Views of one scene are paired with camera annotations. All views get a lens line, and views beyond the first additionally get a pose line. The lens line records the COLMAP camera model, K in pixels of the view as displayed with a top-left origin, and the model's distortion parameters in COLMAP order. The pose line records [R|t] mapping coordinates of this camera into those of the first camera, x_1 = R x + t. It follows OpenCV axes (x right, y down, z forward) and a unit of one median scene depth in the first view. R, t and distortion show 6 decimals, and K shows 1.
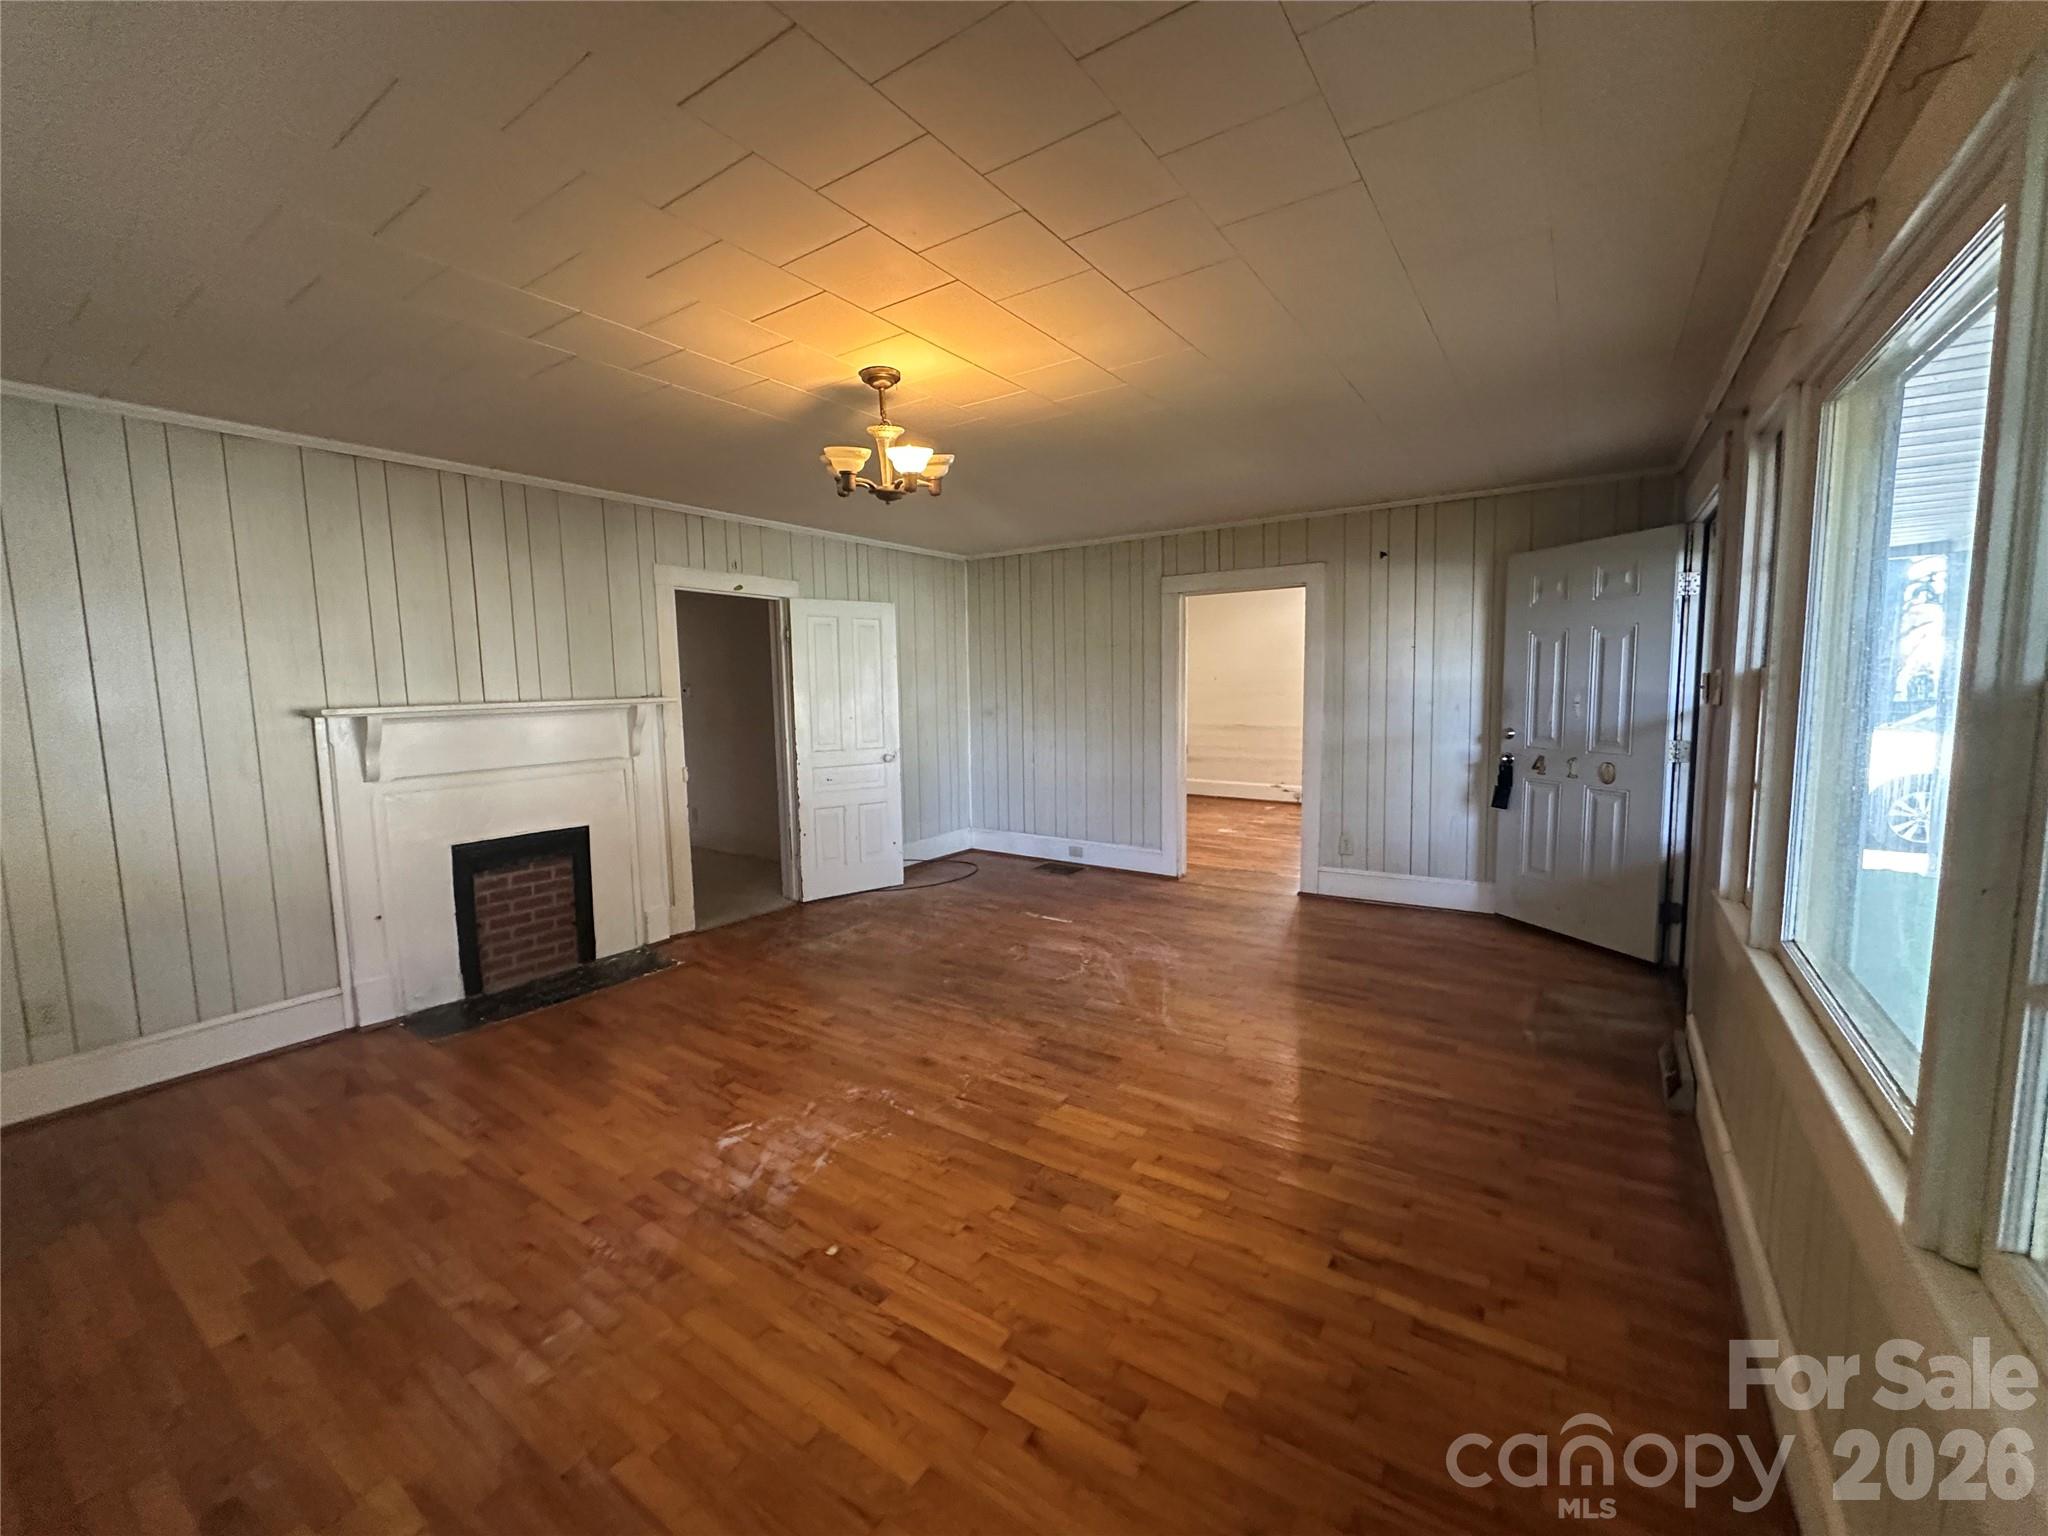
lens RADIAL K [[813.9, 0, 1024.0], [0, 813.9, 768.0], [0, 0, 1]] dist [-0.001052, 0.000153]
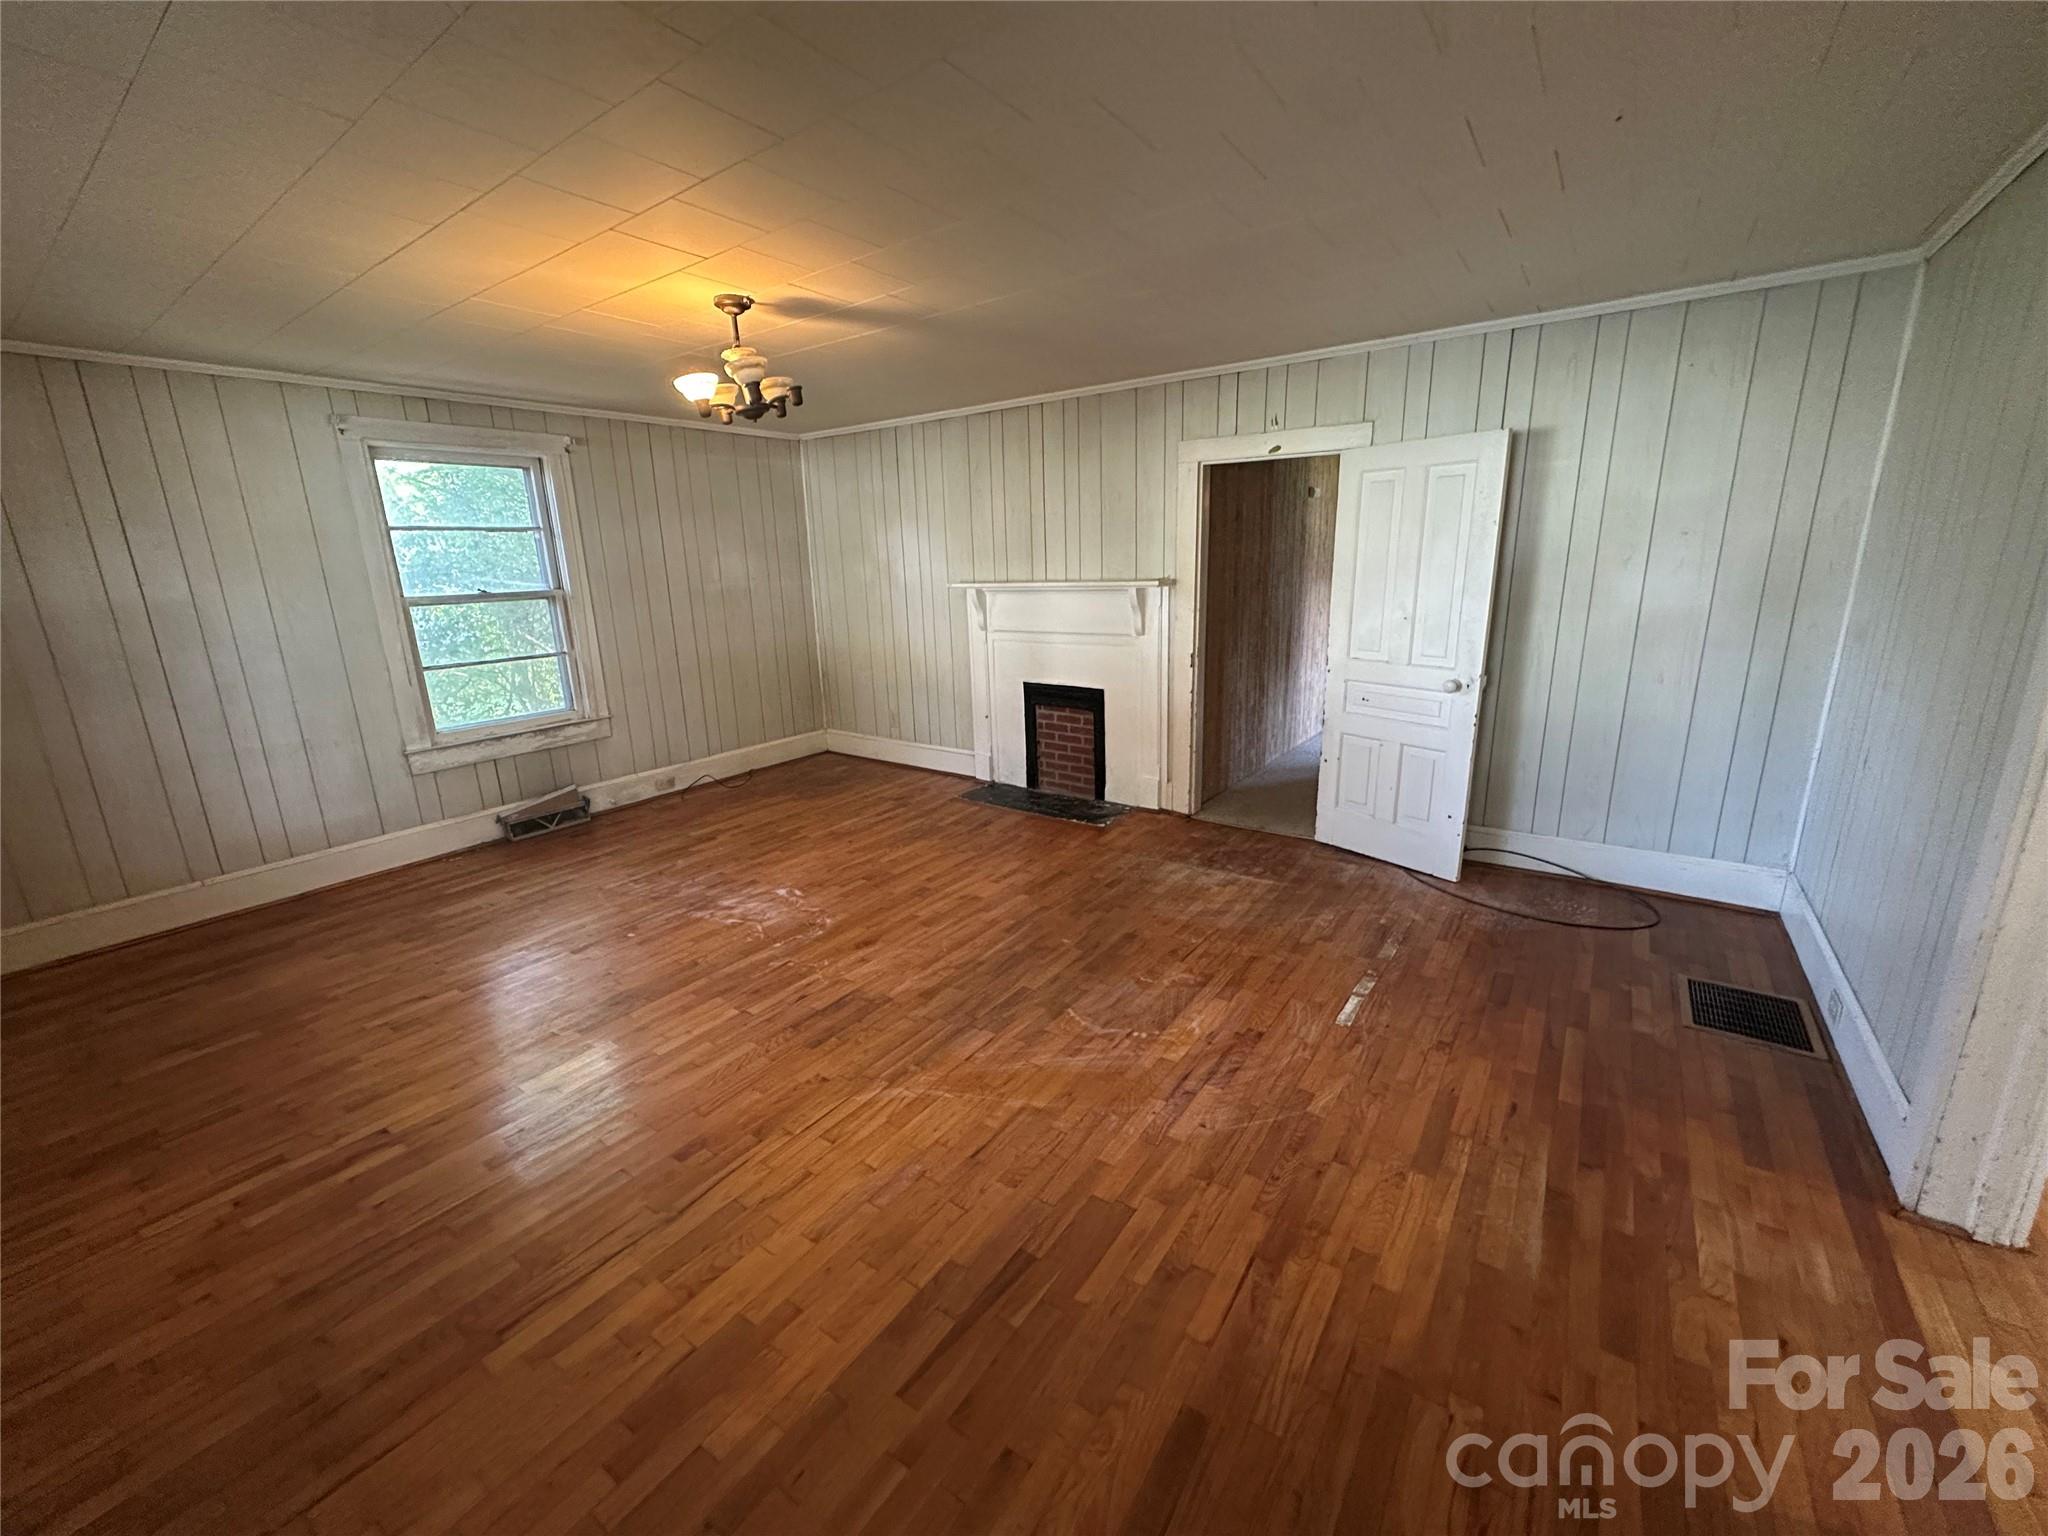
lens RADIAL K [[813.9, 0, 1024.0], [0, 813.9, 768.0], [0, 0, 1]] dist [-0.001052, 0.000153]
pose [[-0.023090, 0.267141, -0.963381, 0.762319], [-0.079810, 0.960070, 0.268135, -0.152263], [0.996543, 0.083079, -0.000848, 1.065098]]
